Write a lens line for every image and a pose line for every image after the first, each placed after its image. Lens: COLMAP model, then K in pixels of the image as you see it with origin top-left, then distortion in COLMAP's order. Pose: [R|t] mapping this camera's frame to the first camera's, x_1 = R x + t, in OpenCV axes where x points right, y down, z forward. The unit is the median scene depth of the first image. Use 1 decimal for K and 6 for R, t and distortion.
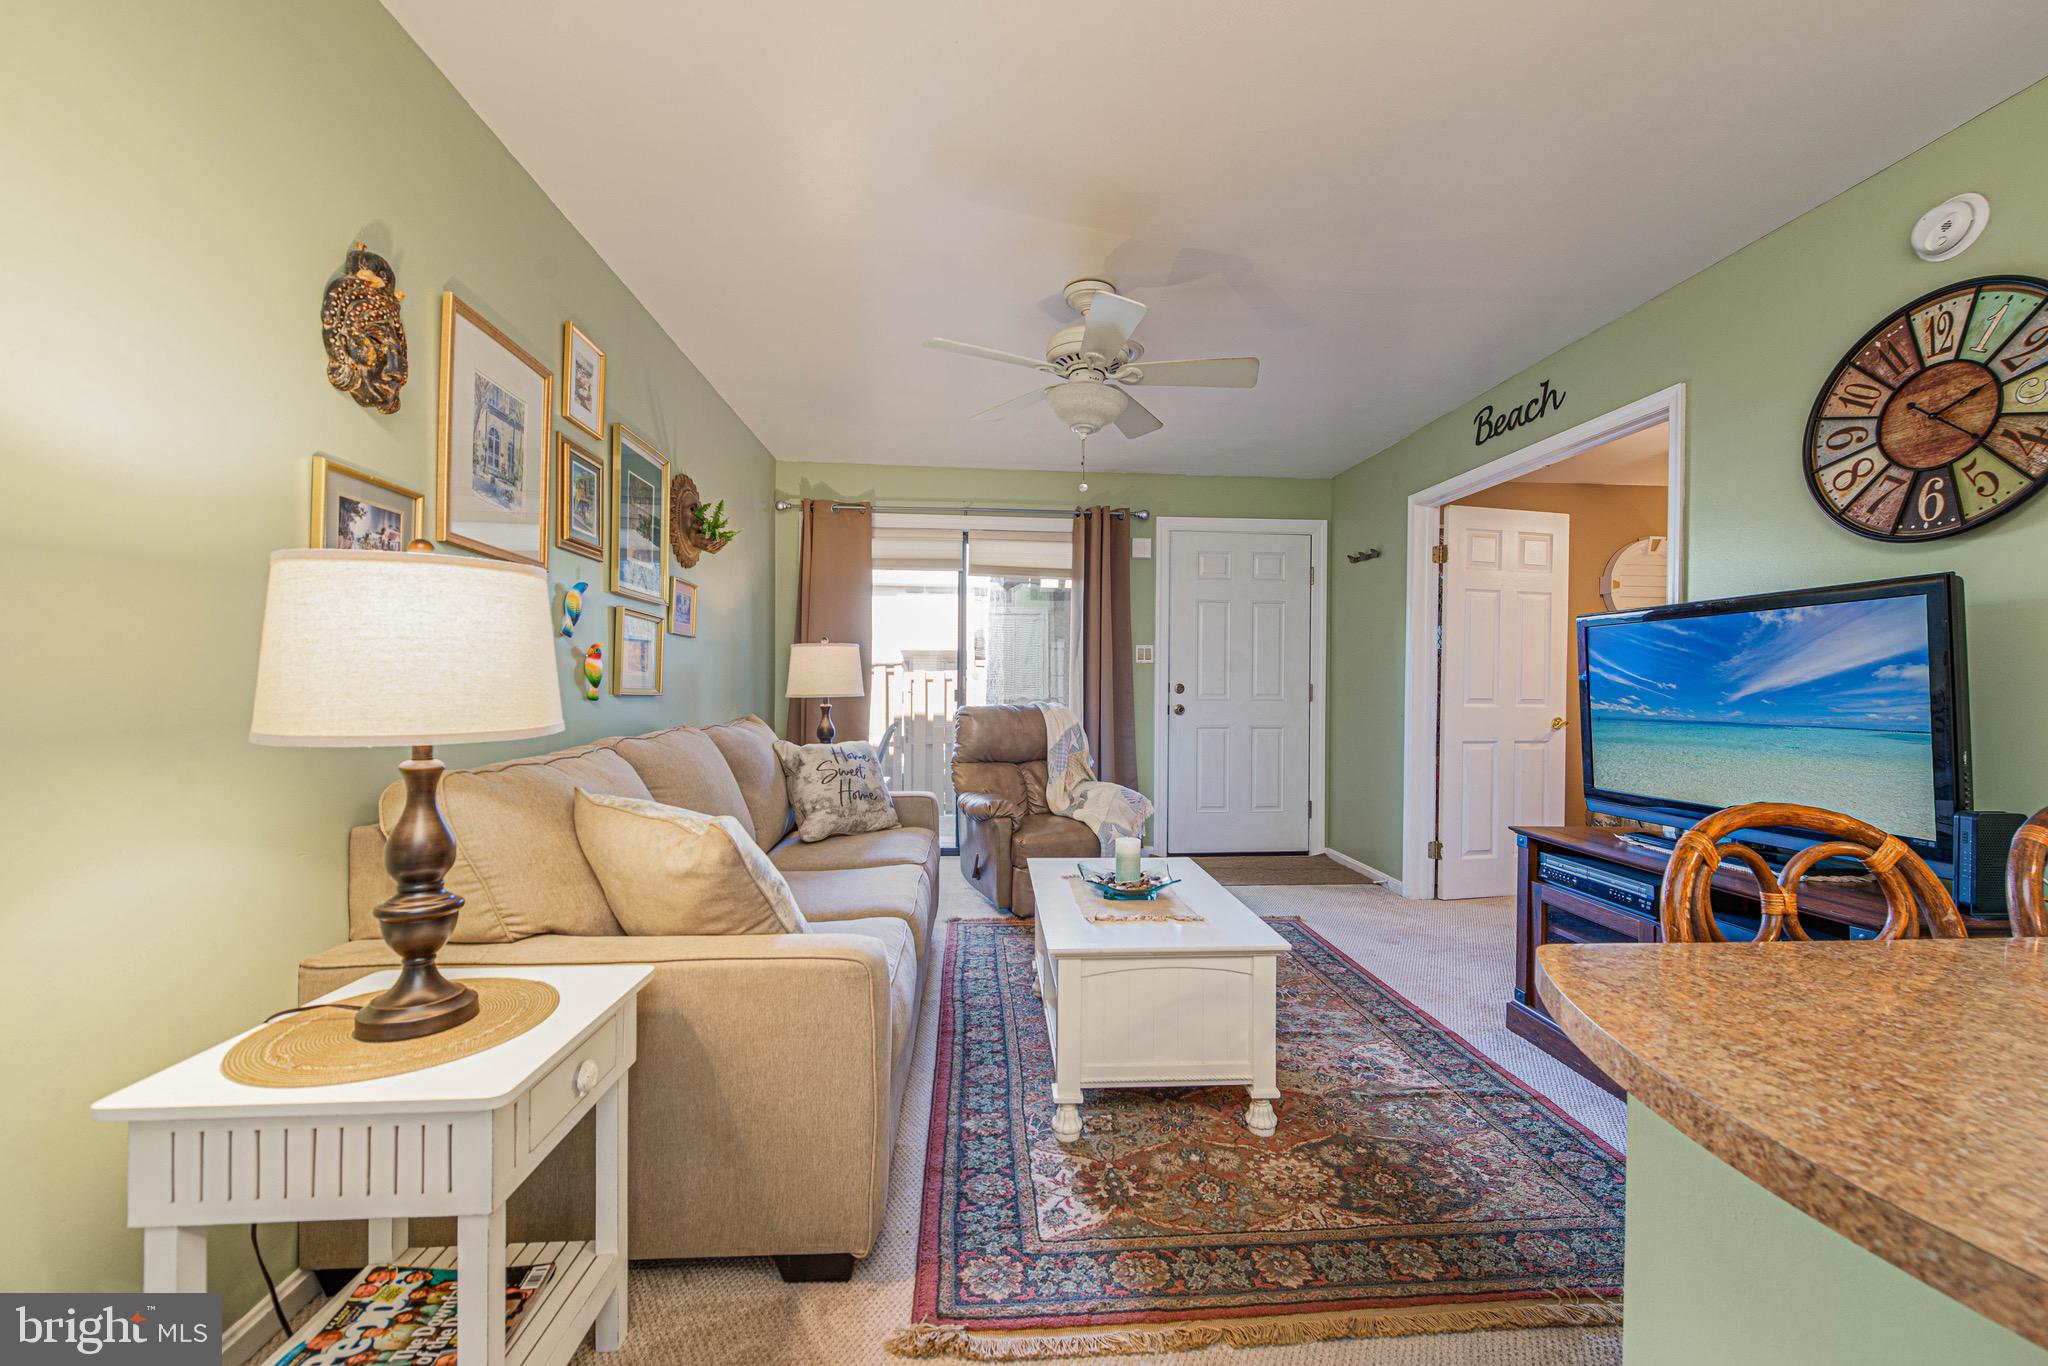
lens RADIAL K [[813.8, 0, 1034.8], [0, 813.8, 691.0], [0, 0, 1]] dist [0.000588, 0.000248]
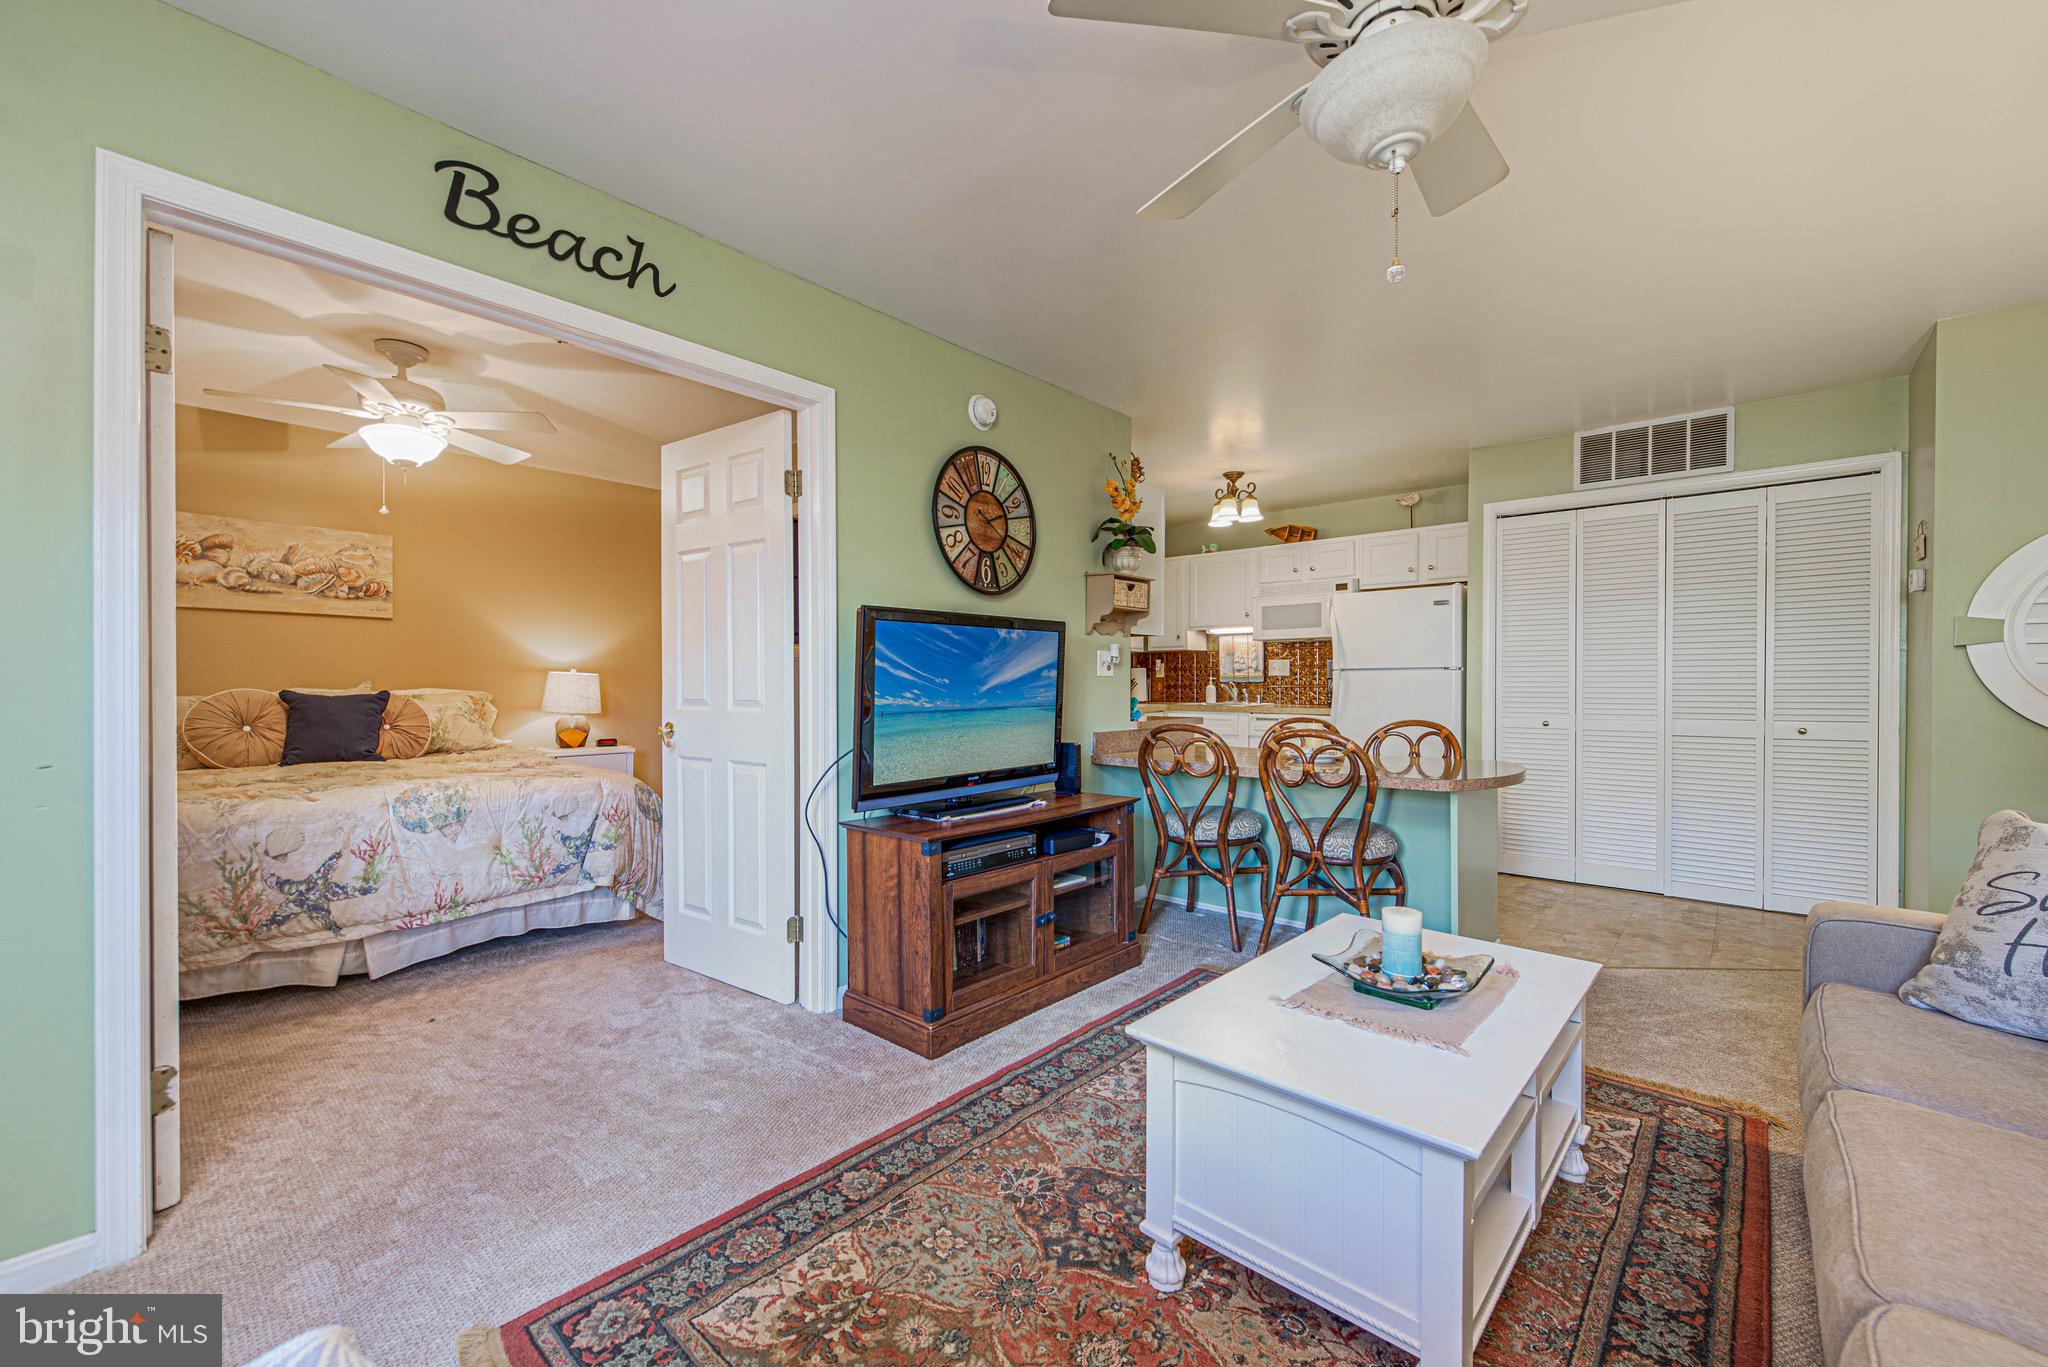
lens RADIAL K [[819.7, 0, 1037.4], [0, 819.7, 692.0], [0, 0, 1]] dist [0.002933, -0.000444]
pose [[-0.698353, -0.018913, 0.715504, -0.171561], [-0.002161, 0.999702, 0.024316, -0.020031], [-0.715750, 0.015435, -0.698186, 1.817525]]
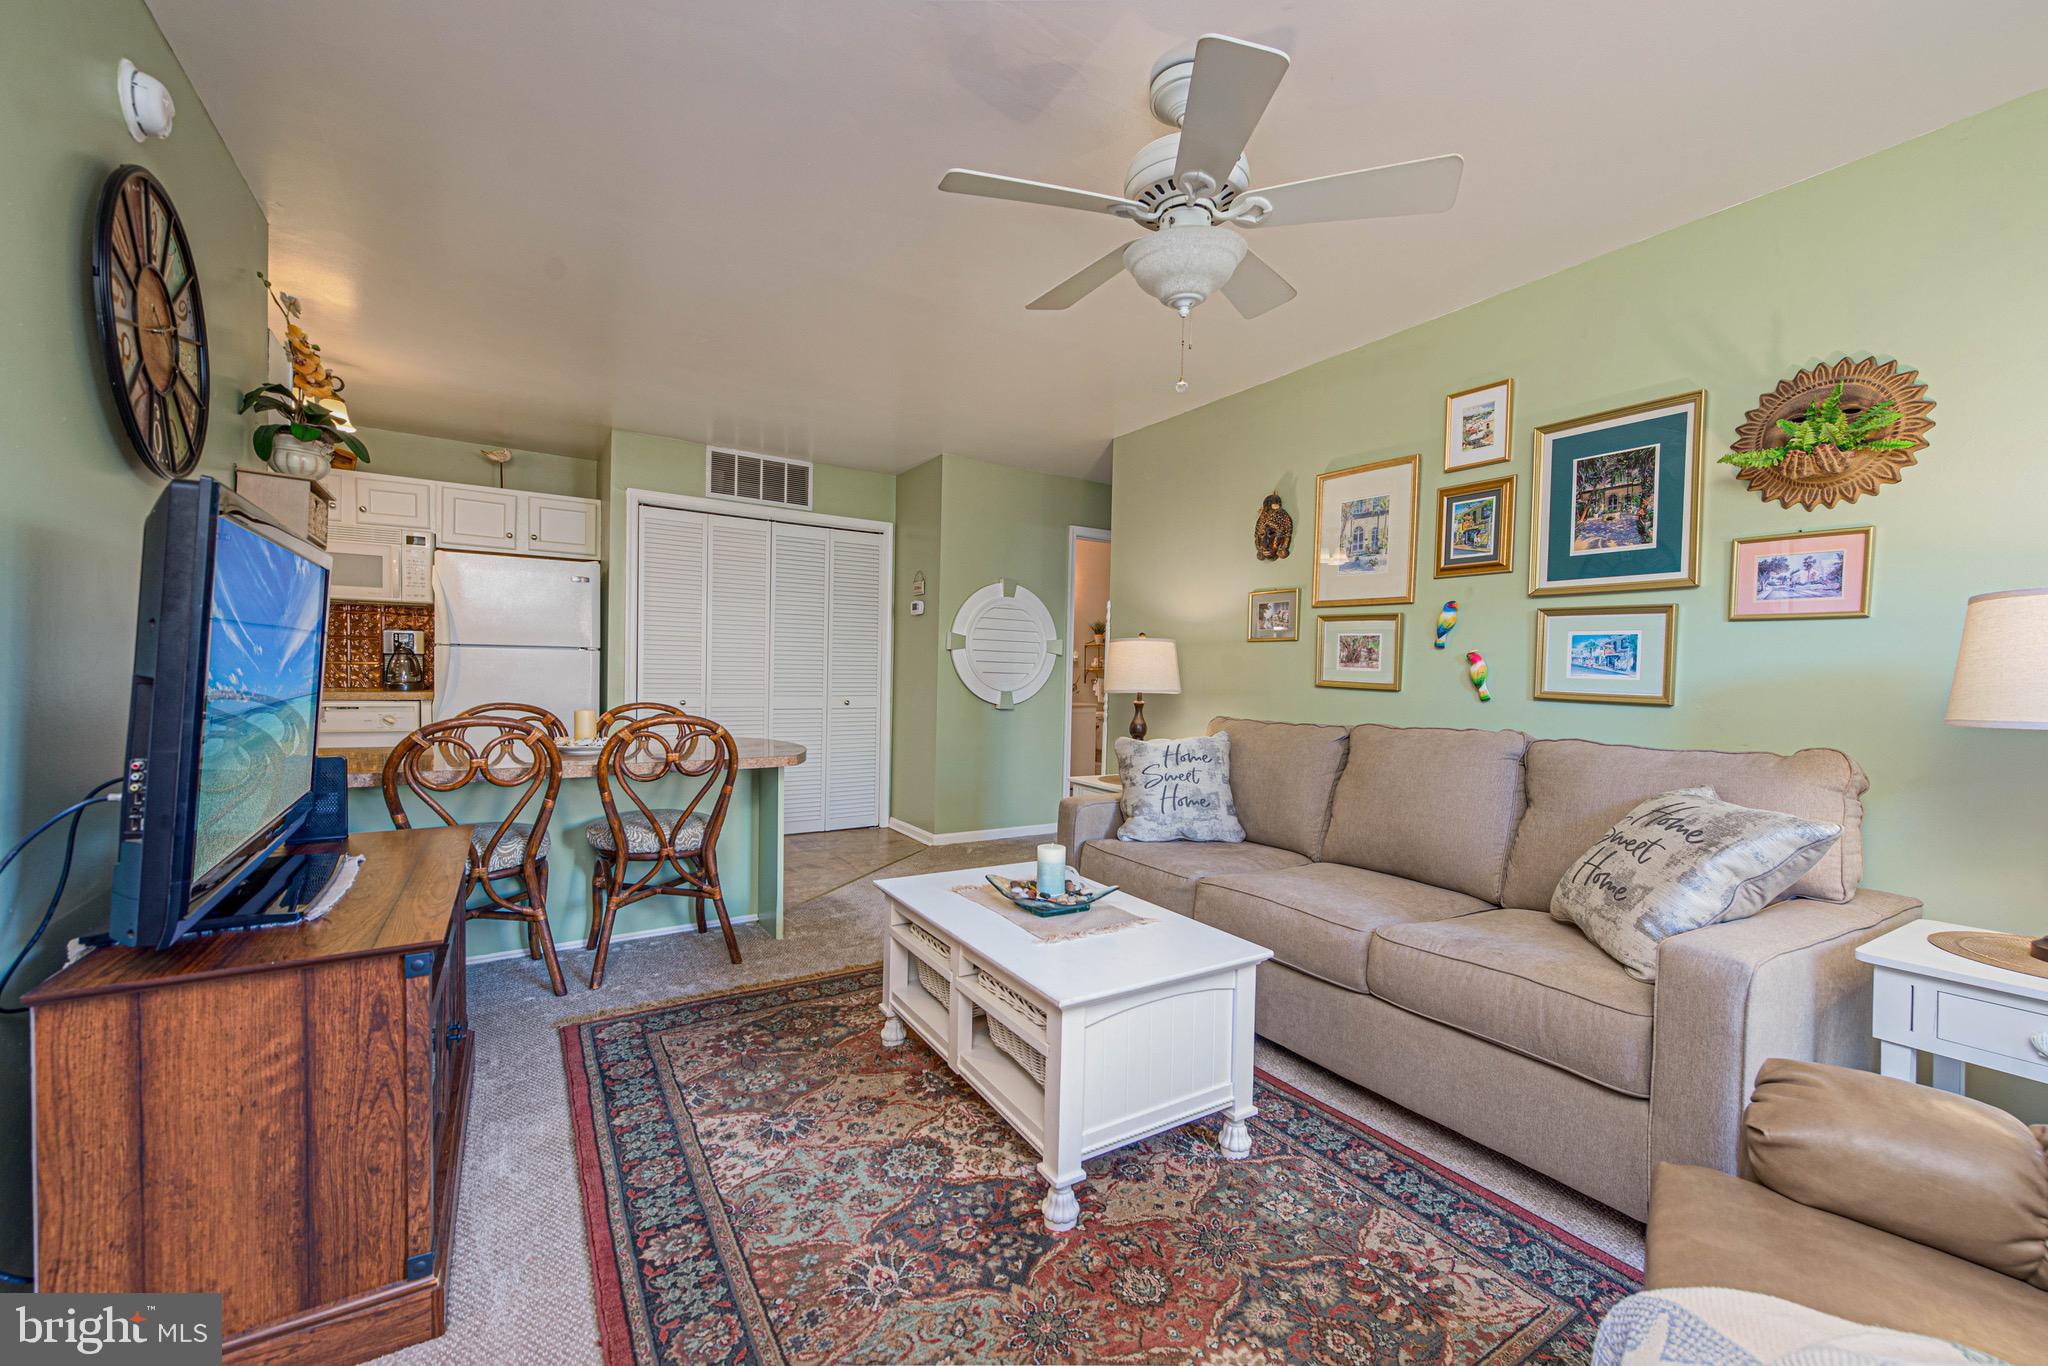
lens RADIAL K [[805.4, 0, 1036.7], [0, 805.4, 688.8], [0, 0, 1]] dist [0.013537, -0.006097]
pose [[-0.878203, -0.018523, -0.477929, 0.594203], [-0.031959, 0.999289, 0.019997, -0.008079], [0.477219, 0.032835, -0.878171, 1.885397]]
